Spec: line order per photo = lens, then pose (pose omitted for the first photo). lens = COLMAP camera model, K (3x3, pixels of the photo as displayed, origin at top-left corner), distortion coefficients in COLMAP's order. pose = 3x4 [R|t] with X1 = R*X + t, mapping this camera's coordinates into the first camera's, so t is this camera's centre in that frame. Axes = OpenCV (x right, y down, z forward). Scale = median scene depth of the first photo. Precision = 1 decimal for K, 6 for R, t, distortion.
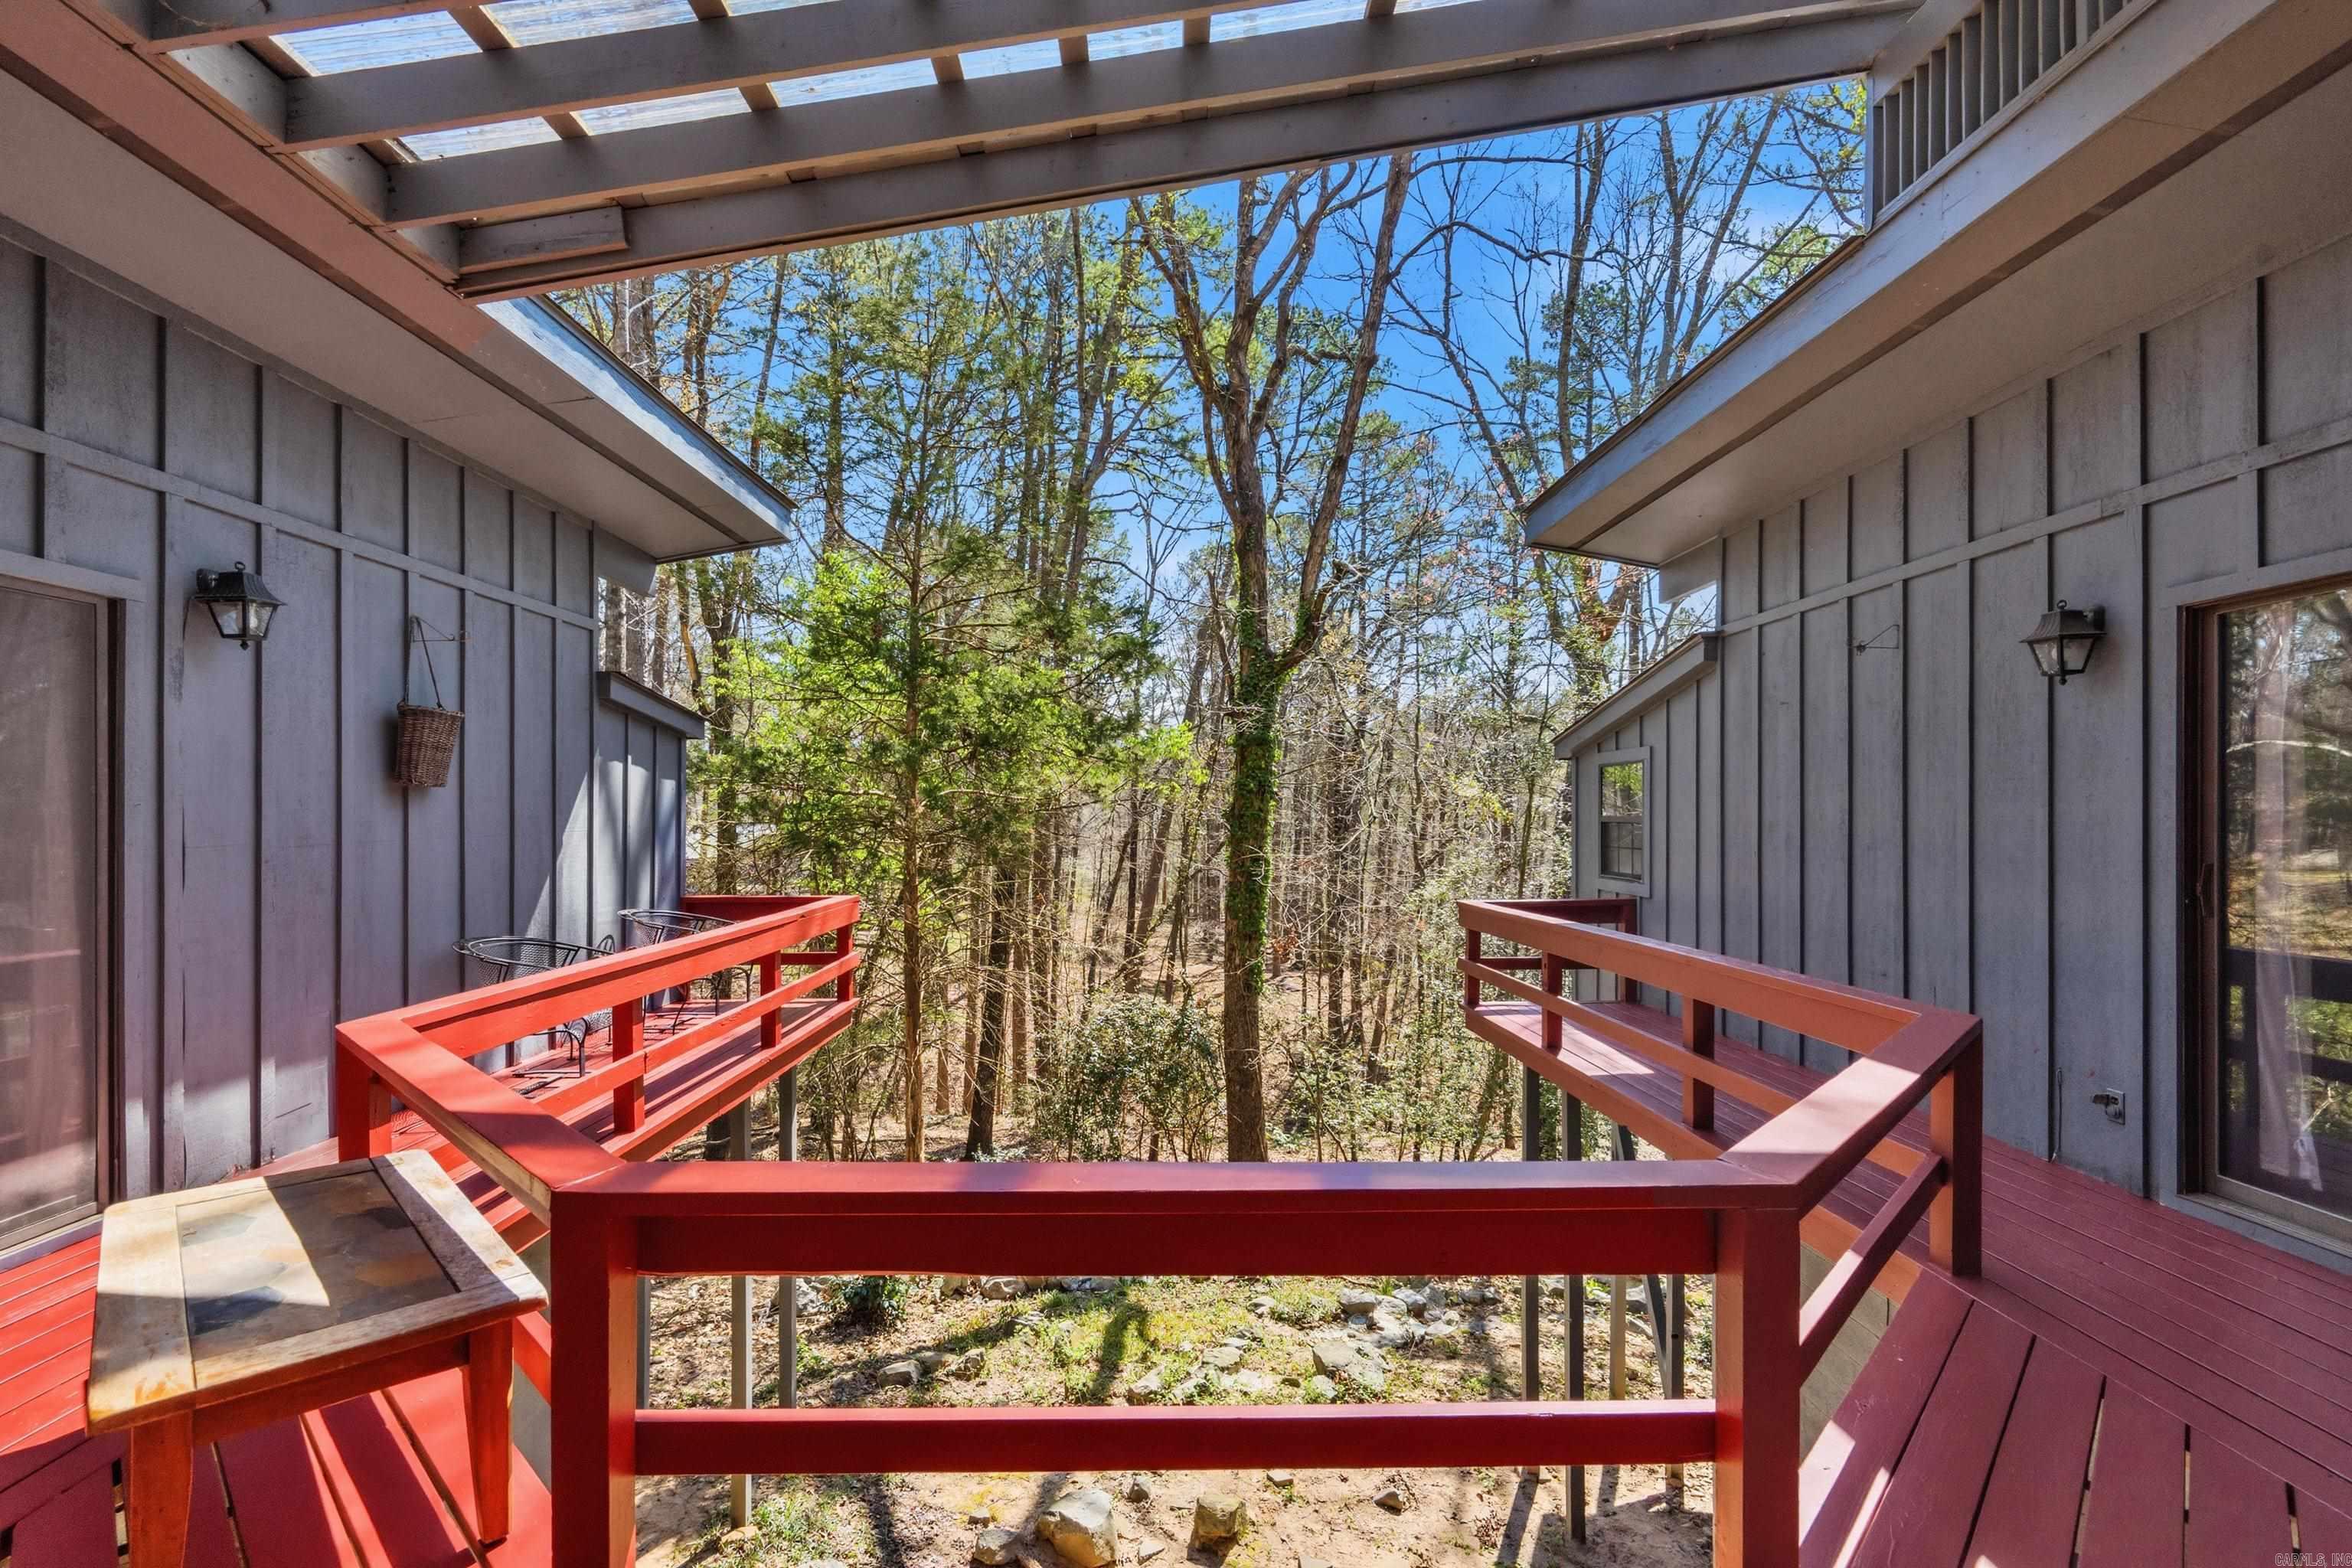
lens RADIAL K [[1079.3, 0, 1183.0], [0, 1079.3, 795.1], [0, 0, 1]] dist [0.001694, 0.001872]
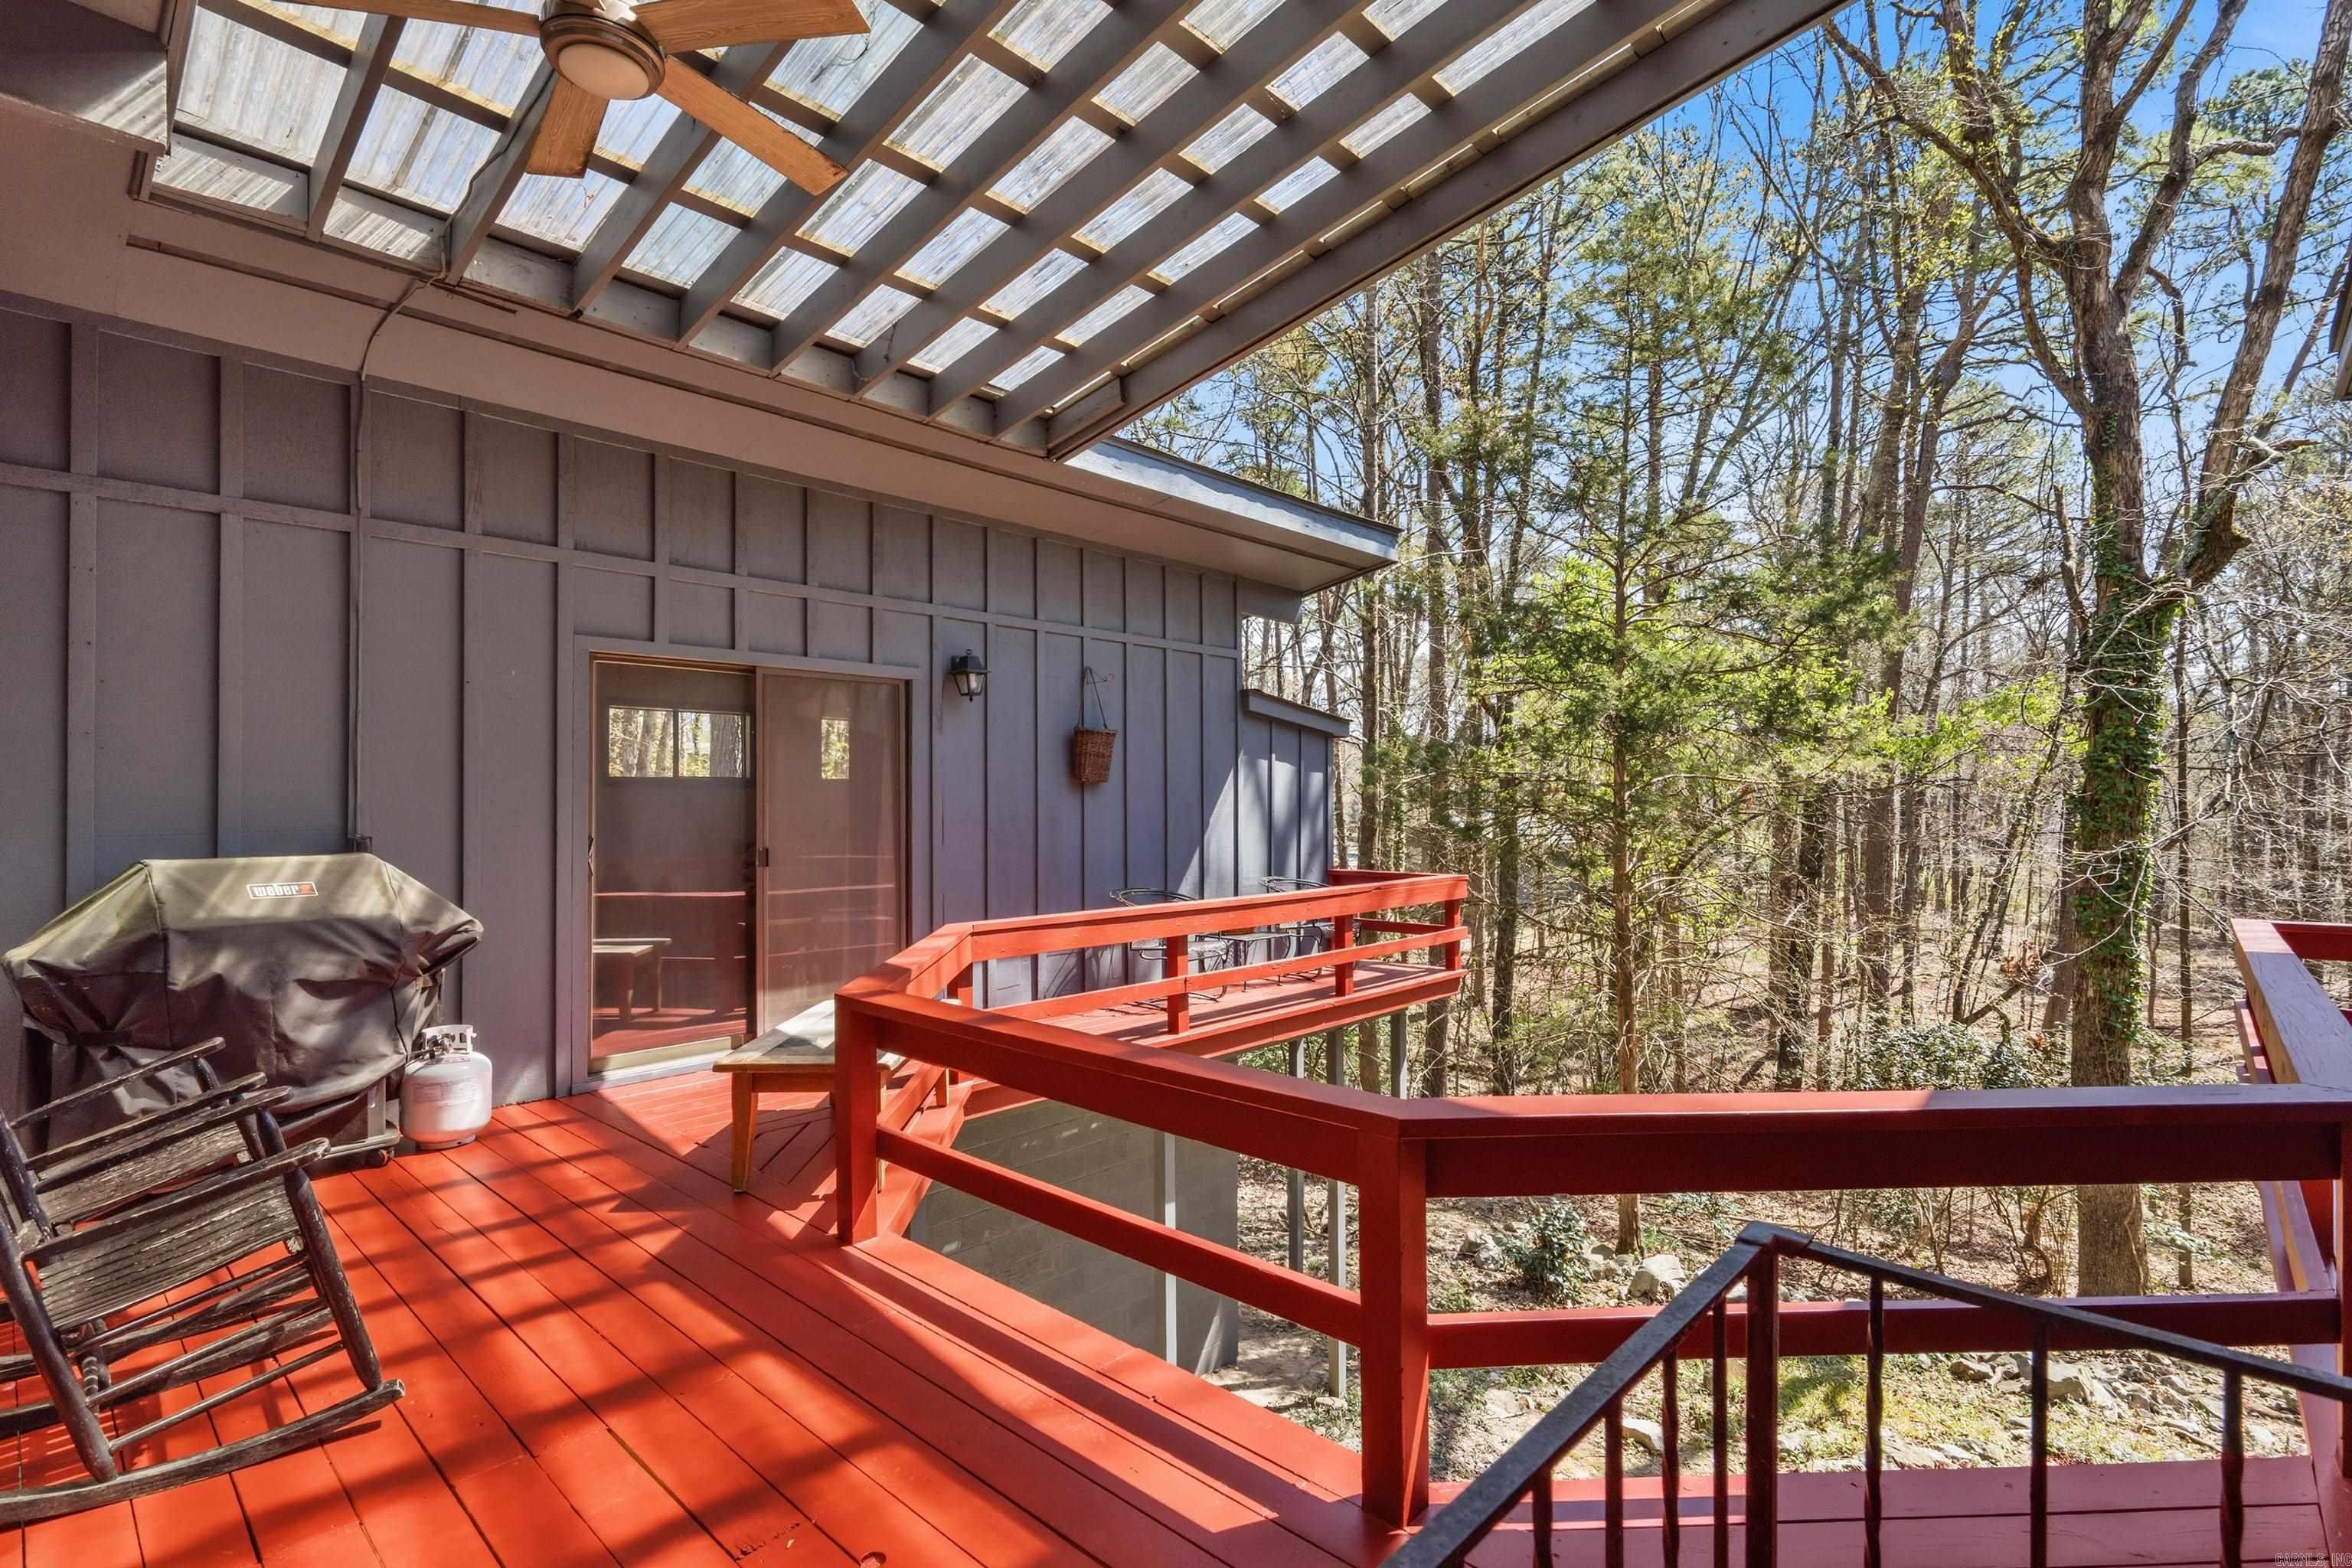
lens RADIAL K [[1079.3, 0, 1184.7], [0, 1079.3, 792.8], [0, 0, 1]] dist [0.001694, 0.001872]
pose [[0.728612, -0.006186, -0.684899, 0.443019], [0.014039, 0.999884, 0.005903, 0.000940], [0.684783, -0.013916, 0.728614, 0.006415]]
